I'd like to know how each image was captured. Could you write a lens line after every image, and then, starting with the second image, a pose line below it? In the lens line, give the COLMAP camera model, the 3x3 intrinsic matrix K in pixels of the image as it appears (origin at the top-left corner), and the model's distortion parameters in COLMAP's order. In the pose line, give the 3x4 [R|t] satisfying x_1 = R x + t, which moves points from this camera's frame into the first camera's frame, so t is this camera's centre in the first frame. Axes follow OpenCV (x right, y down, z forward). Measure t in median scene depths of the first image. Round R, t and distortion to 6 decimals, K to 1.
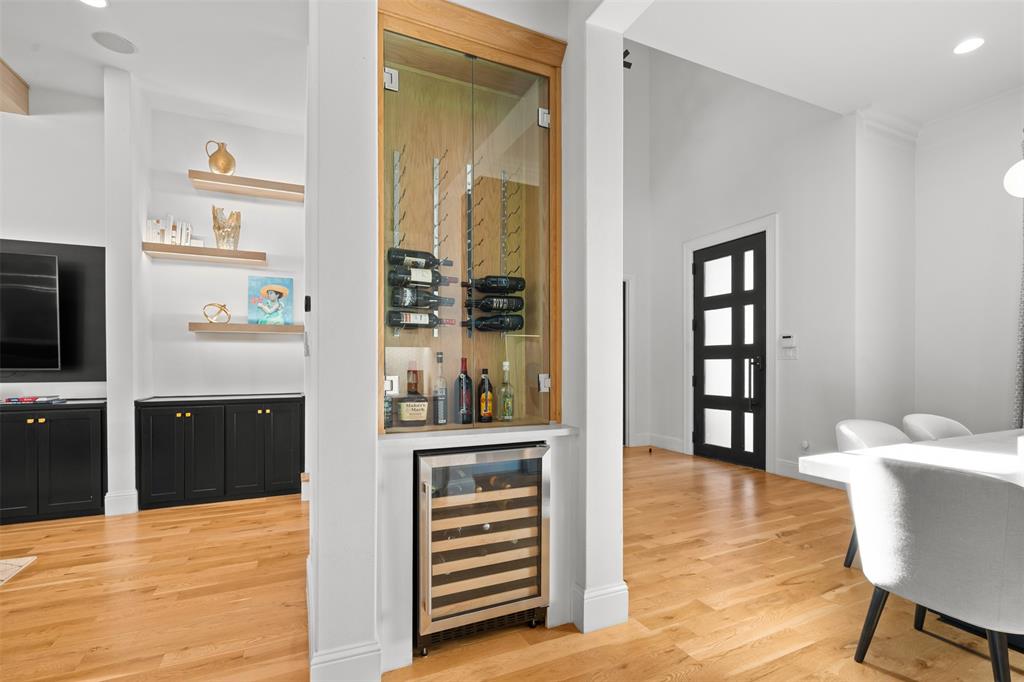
lens RADIAL K [[465.7, 0, 520.0], [0, 465.7, 364.1], [0, 0, 1]] dist [0.004122, 0.002105]
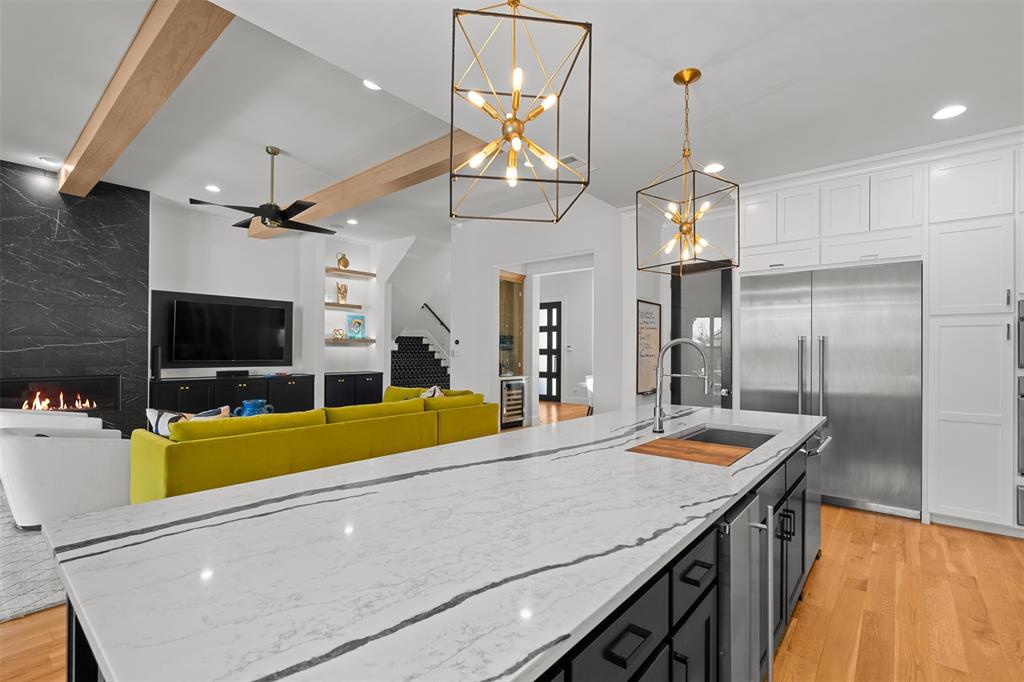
lens RADIAL K [[465.7, 0, 511.6], [0, 465.7, 349.5], [0, 0, 1]] dist [0.004122, 0.002105]
pose [[0.908534, 0.009355, 0.417705, -0.792365], [-0.007518, 0.999953, -0.006042, -0.028652], [-0.417742, 0.002349, 0.908563, -1.200365]]
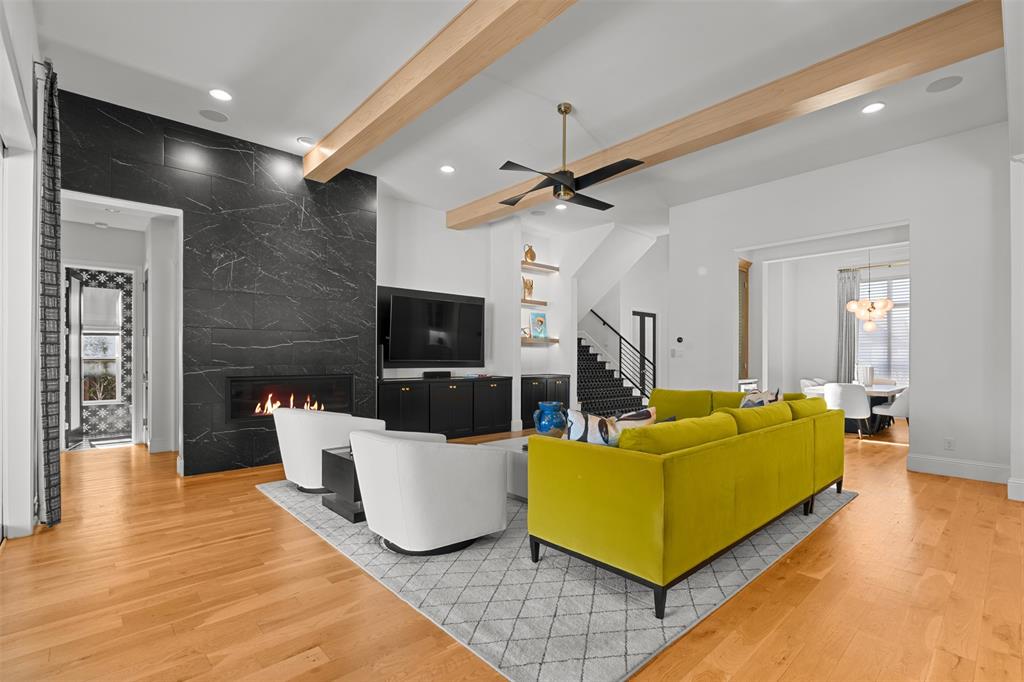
lens RADIAL K [[465.7, 0, 515.5], [0, 465.7, 346.8], [0, 0, 1]] dist [0.004122, 0.002105]
pose [[0.951095, 0.011567, 0.308683, -1.244071], [-0.003205, 0.999614, -0.027583, 0.004250], [-0.308883, 0.025244, 0.950765, -0.796298]]
